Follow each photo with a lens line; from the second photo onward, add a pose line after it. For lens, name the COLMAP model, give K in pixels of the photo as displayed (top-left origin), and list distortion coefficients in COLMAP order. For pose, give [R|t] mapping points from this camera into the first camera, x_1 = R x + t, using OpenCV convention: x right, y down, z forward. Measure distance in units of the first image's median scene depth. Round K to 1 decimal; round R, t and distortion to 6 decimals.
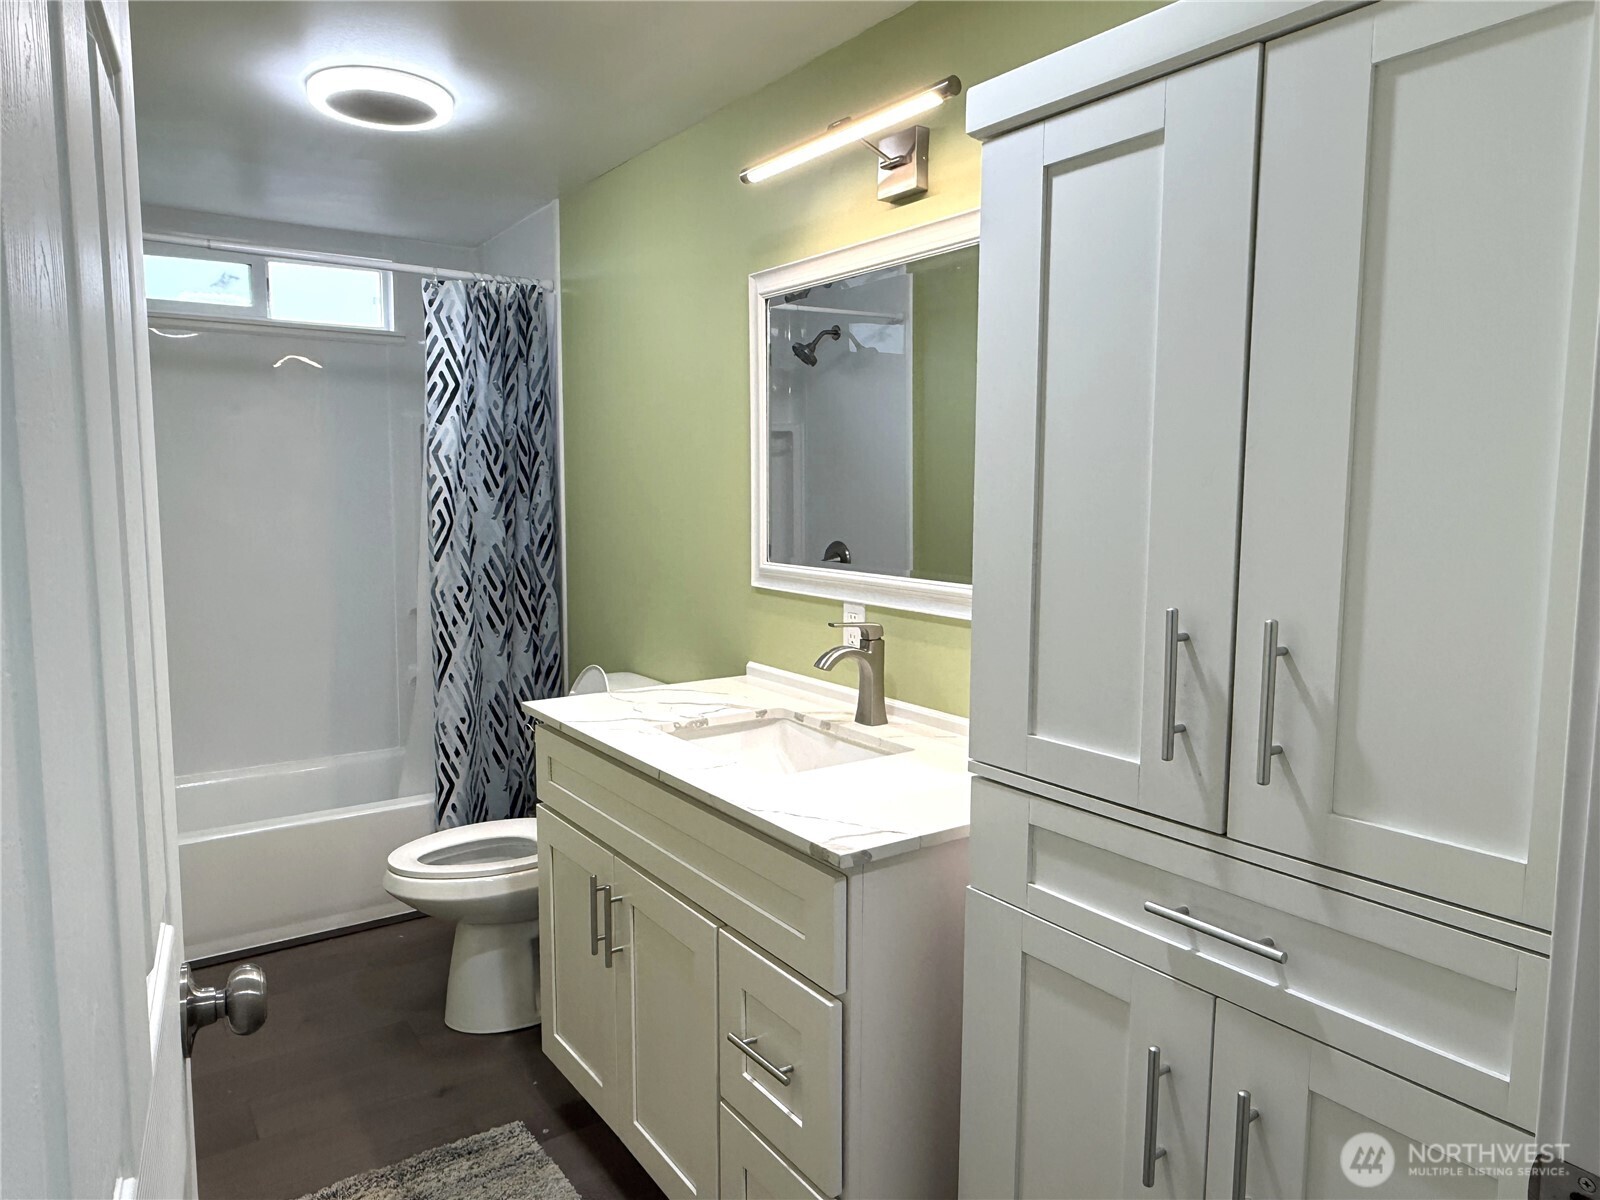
lens RADIAL K [[1071.7, 0, 799.1], [0, 1071.7, 596.5], [0, 0, 1]] dist [0.008939, -0.000314]
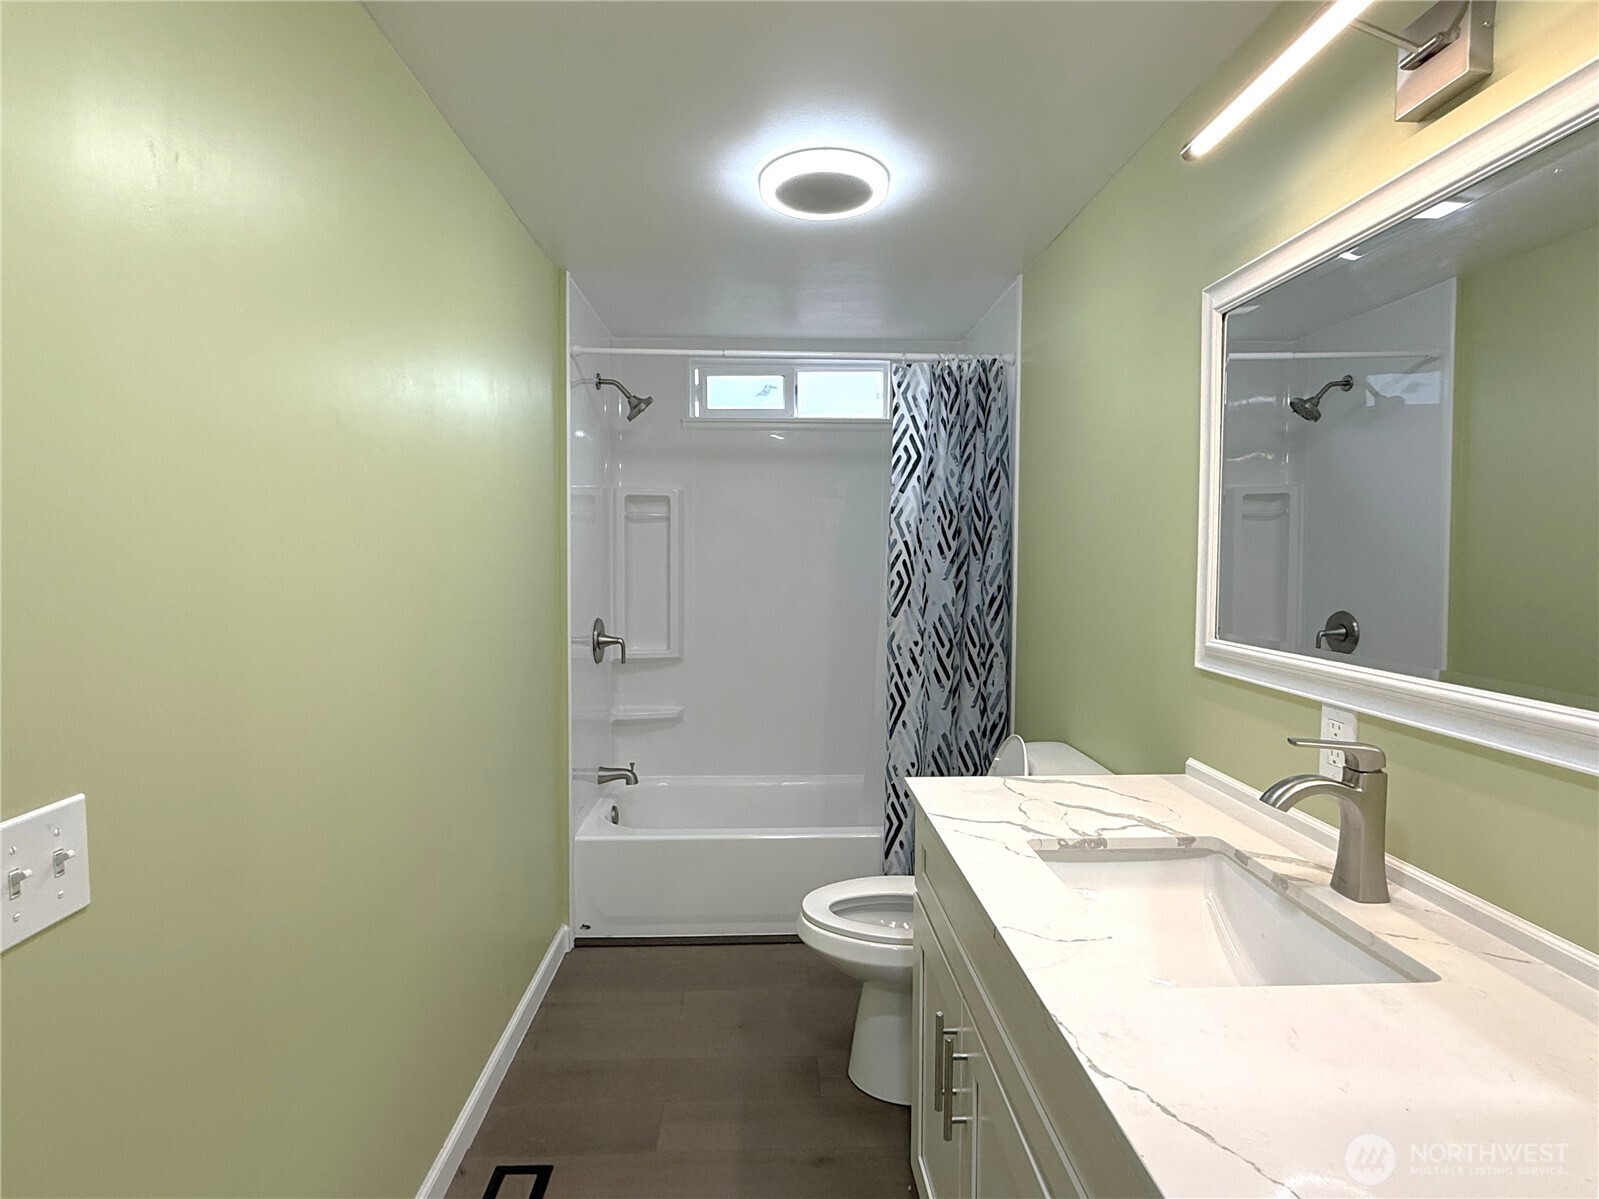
lens RADIAL K [[803.8, 0, 801.6], [0, 803.8, 597.5], [0, 0, 1]] dist [-0.001931, 0.000507]
pose [[0.840250, 0.029318, -0.541406, 0.027428], [-0.055912, 0.997899, -0.032736, -0.020937], [0.539308, 0.057778, 0.840124, 0.255280]]
